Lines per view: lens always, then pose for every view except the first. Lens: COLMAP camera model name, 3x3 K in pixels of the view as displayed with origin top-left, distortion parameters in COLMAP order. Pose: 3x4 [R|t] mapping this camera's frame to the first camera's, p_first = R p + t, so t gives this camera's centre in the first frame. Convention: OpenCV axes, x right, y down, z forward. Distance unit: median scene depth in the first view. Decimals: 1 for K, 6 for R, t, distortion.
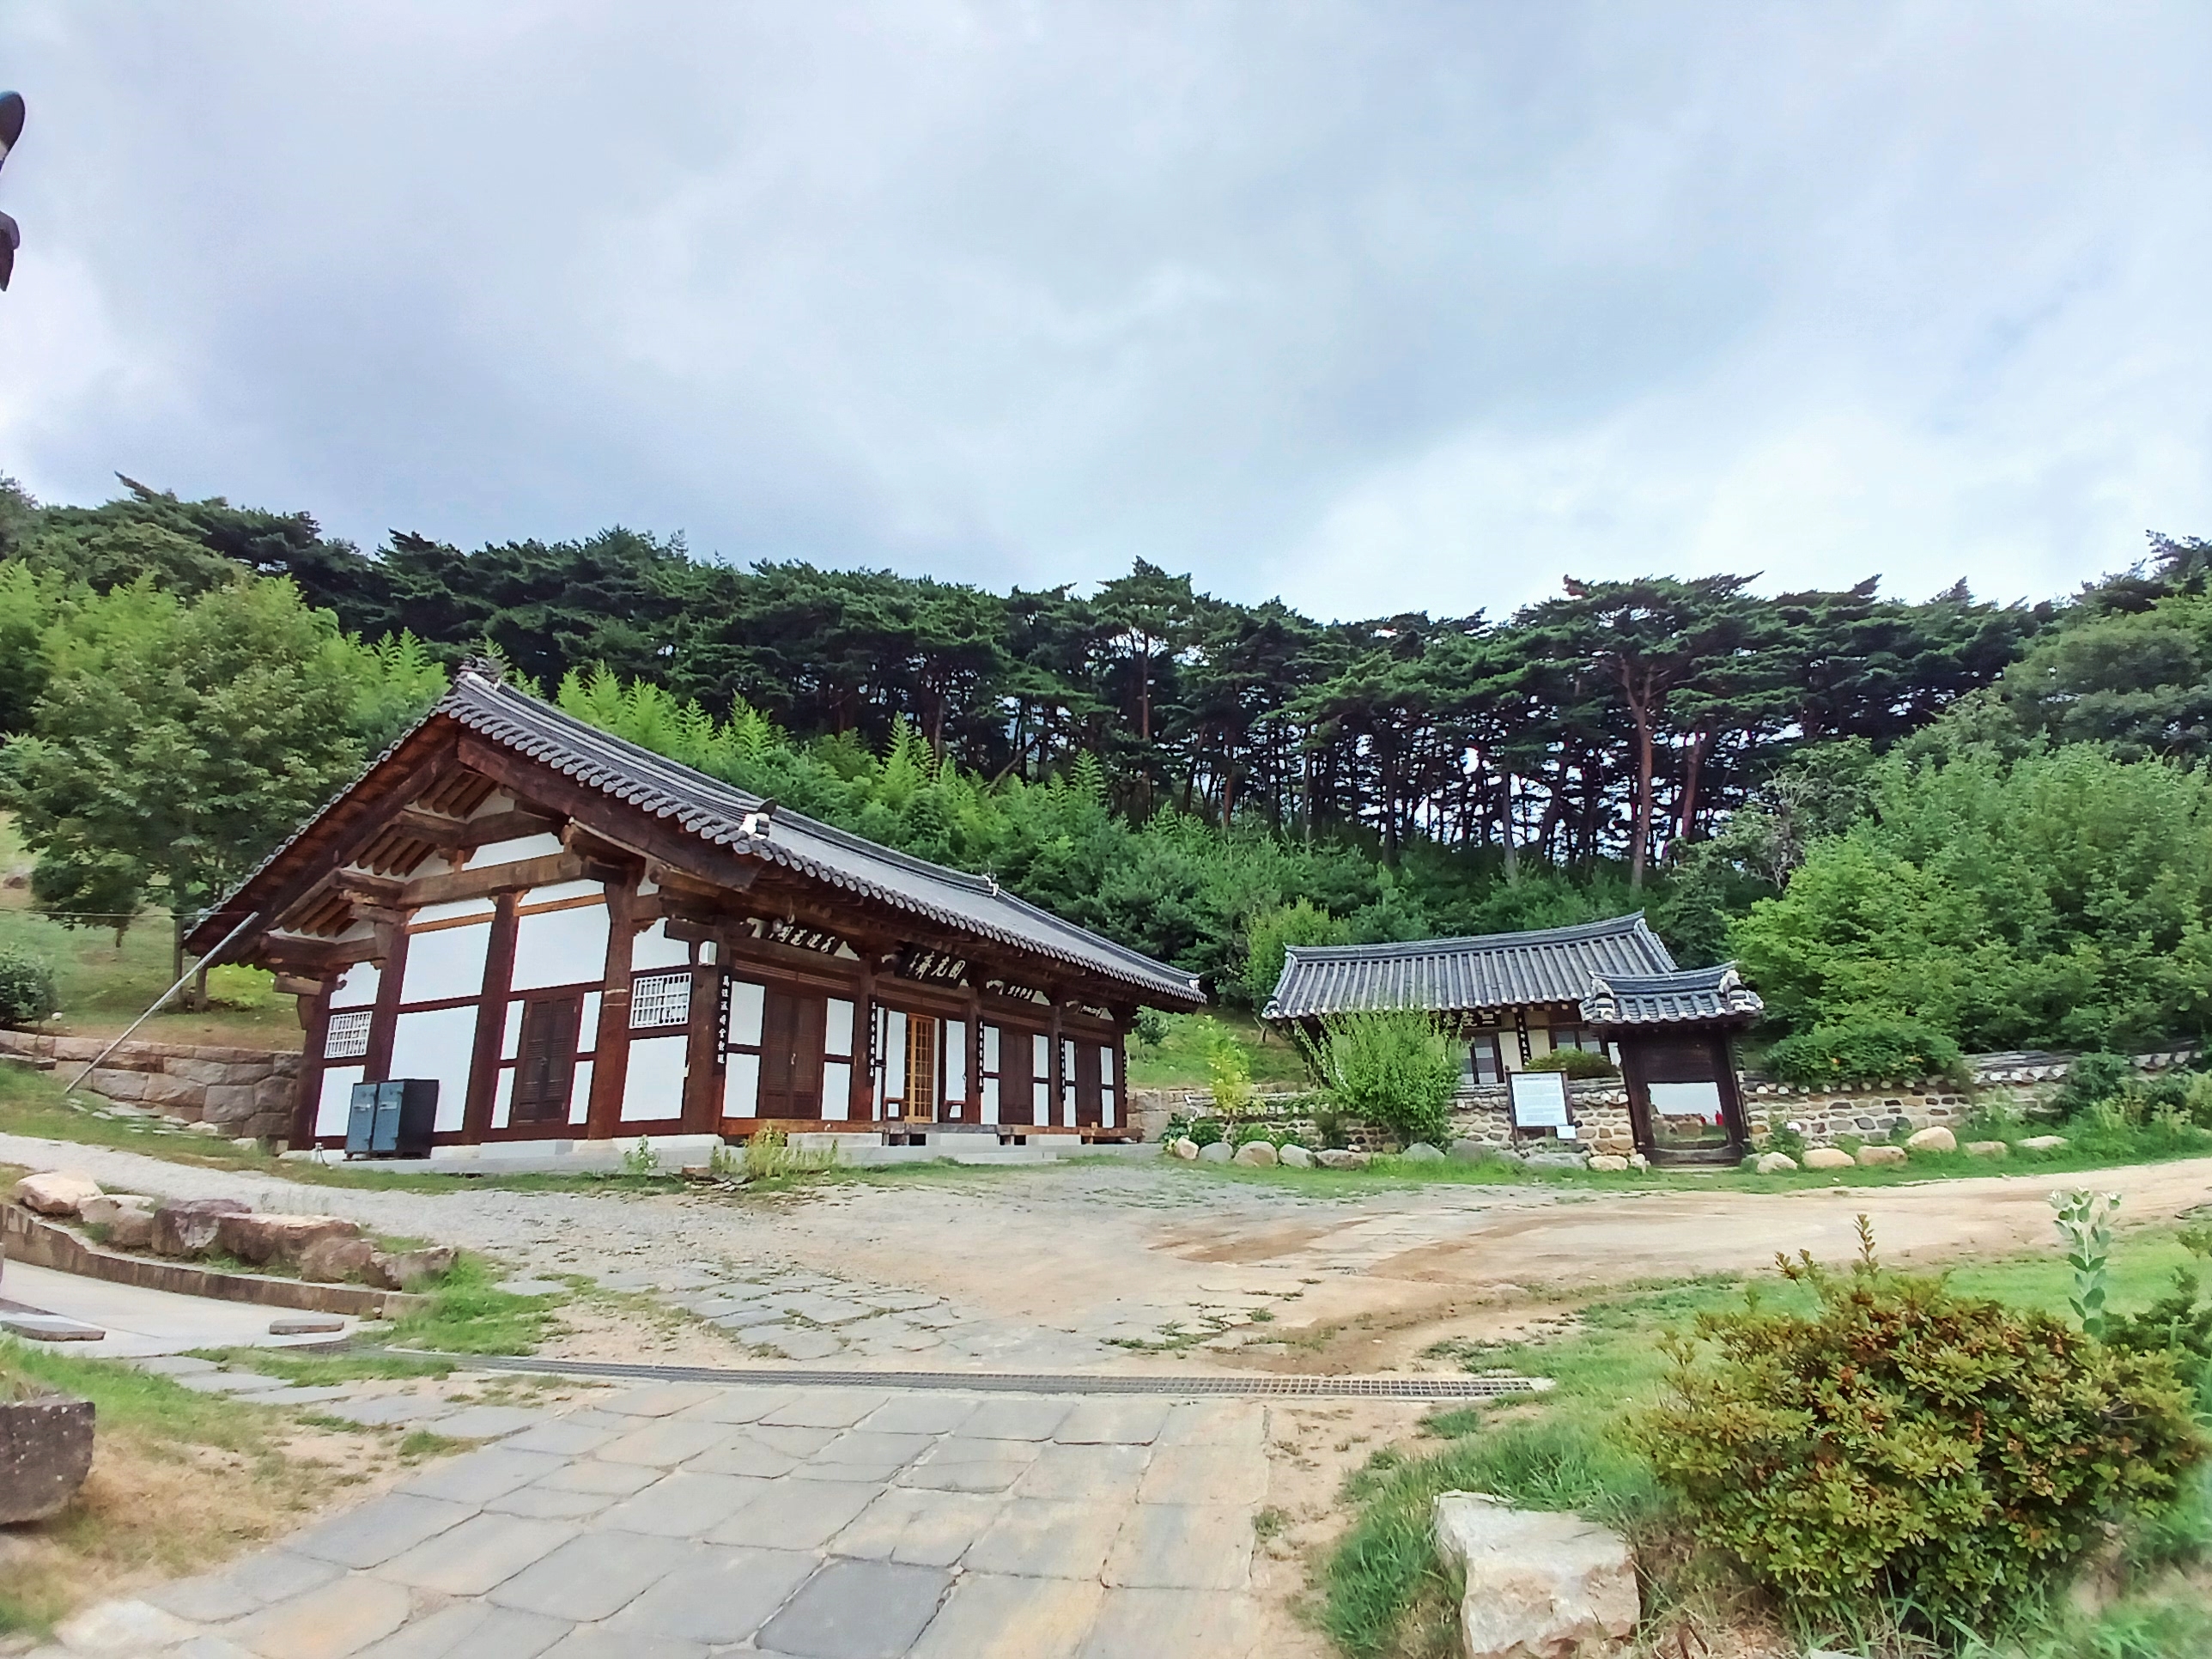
lens RADIAL K [[1089.1, 0, 1106.8], [0, 1089.1, 799.9], [0, 0, 1]] dist [0.028880, -0.060861]
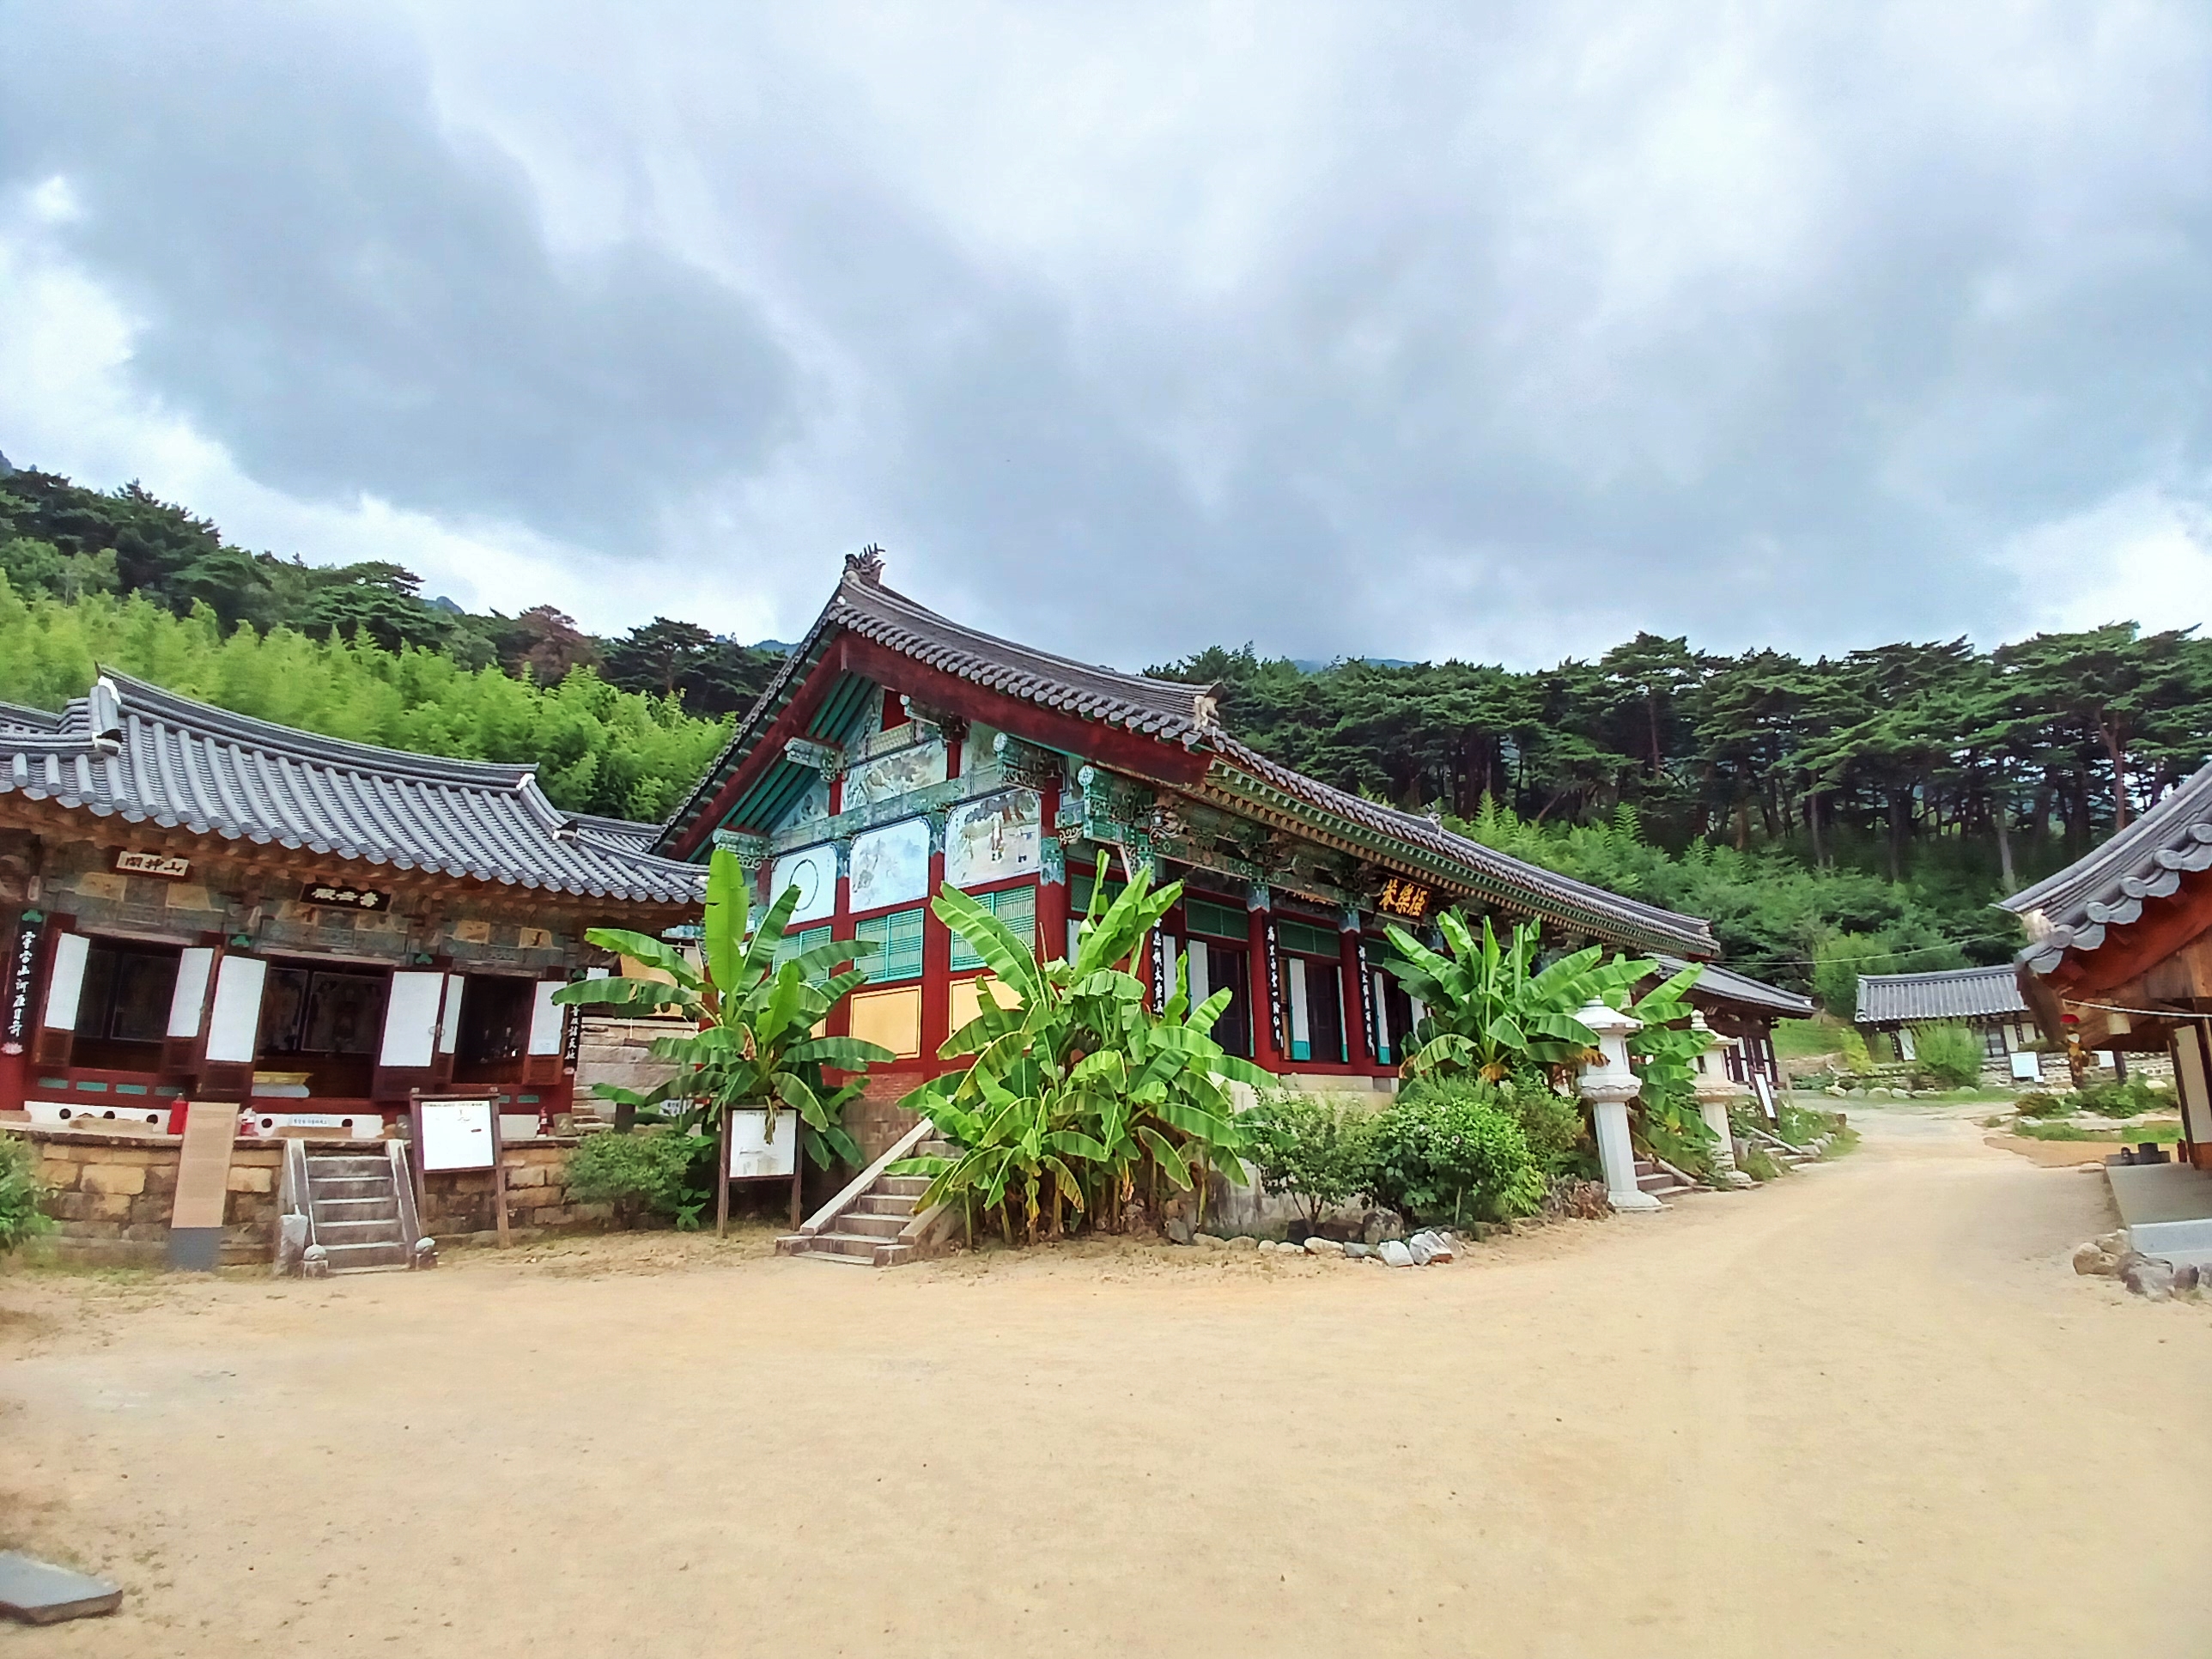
lens RADIAL K [[1093.6, 0, 1102.8], [0, 1093.6, 804.7], [0, 0, 1]] dist [0.030847, -0.067145]
pose [[0.937952, -0.083257, -0.336623, -0.444617], [0.099209, 0.994601, 0.030437, -0.385158], [0.332271, -0.061945, 0.941147, -1.255630]]
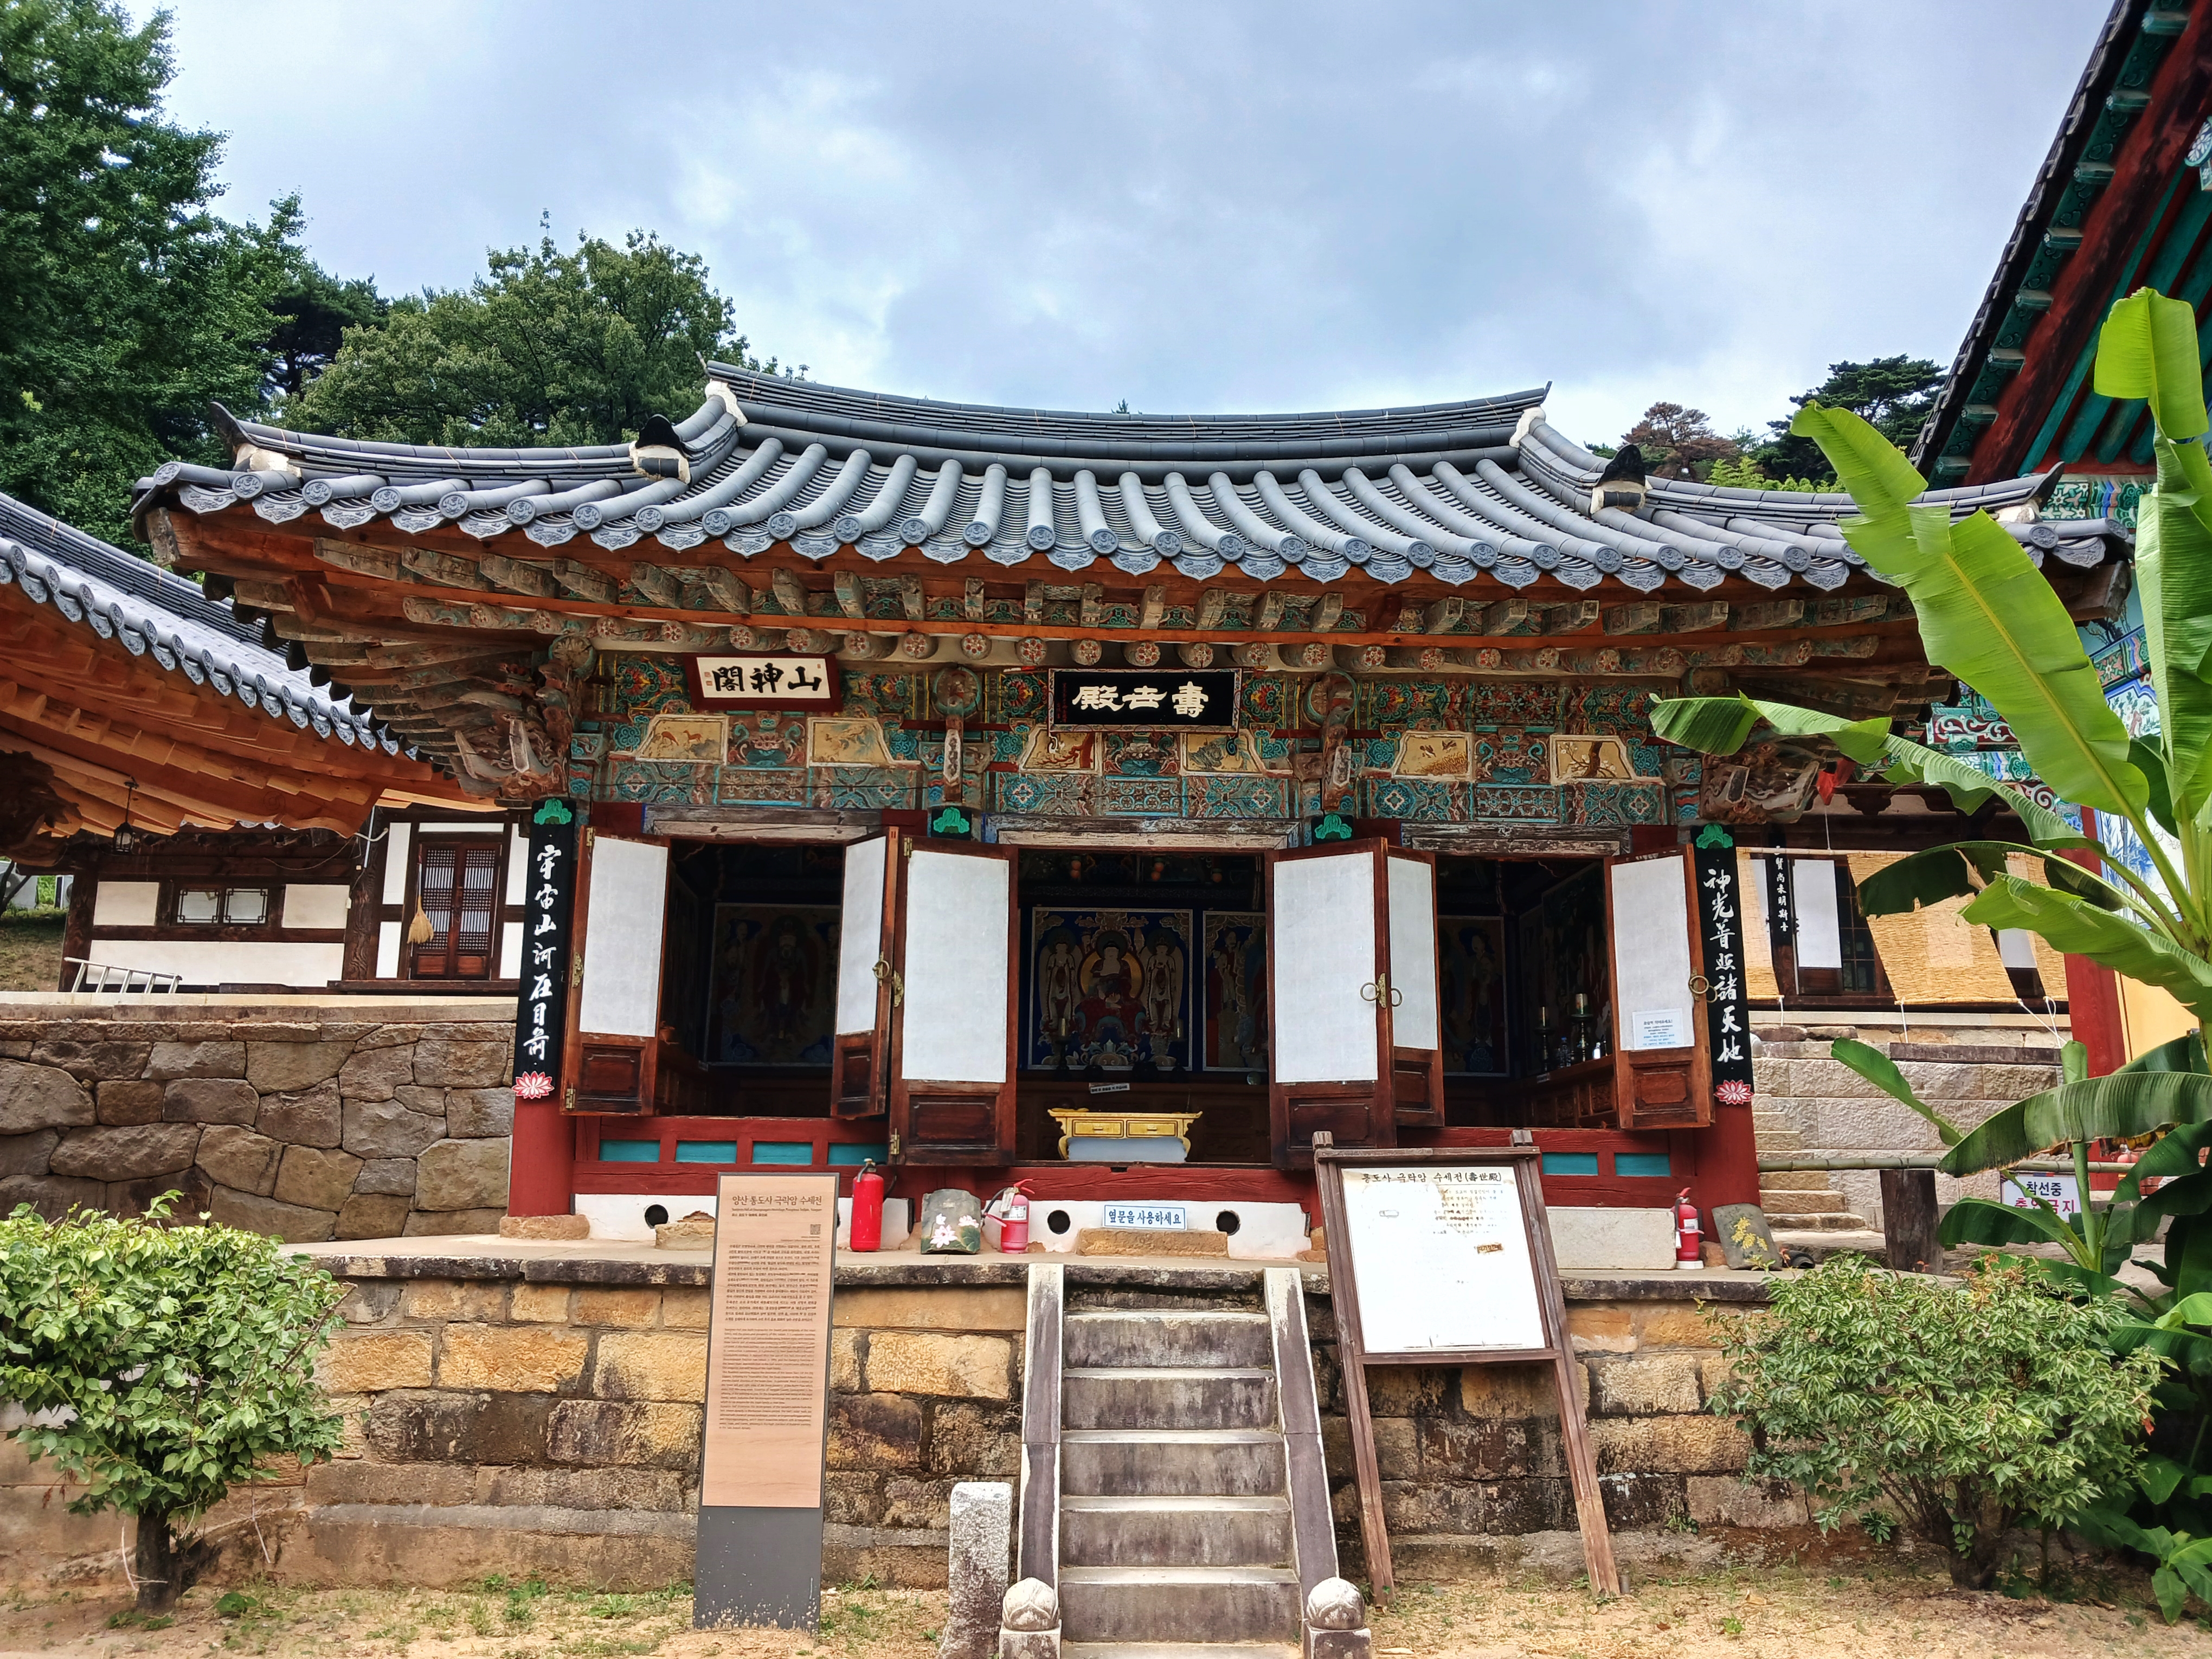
lens RADIAL K [[1722.1, 0, 1106.0], [0, 1722.1, 829.5], [0, 0, 1]] dist [0.009645, -0.030315]
pose [[0.366061, -0.172419, -0.914479, -0.682472], [0.270742, 0.959910, -0.072608, -0.299600], [0.890336, -0.221009, 0.398067, -1.003352]]
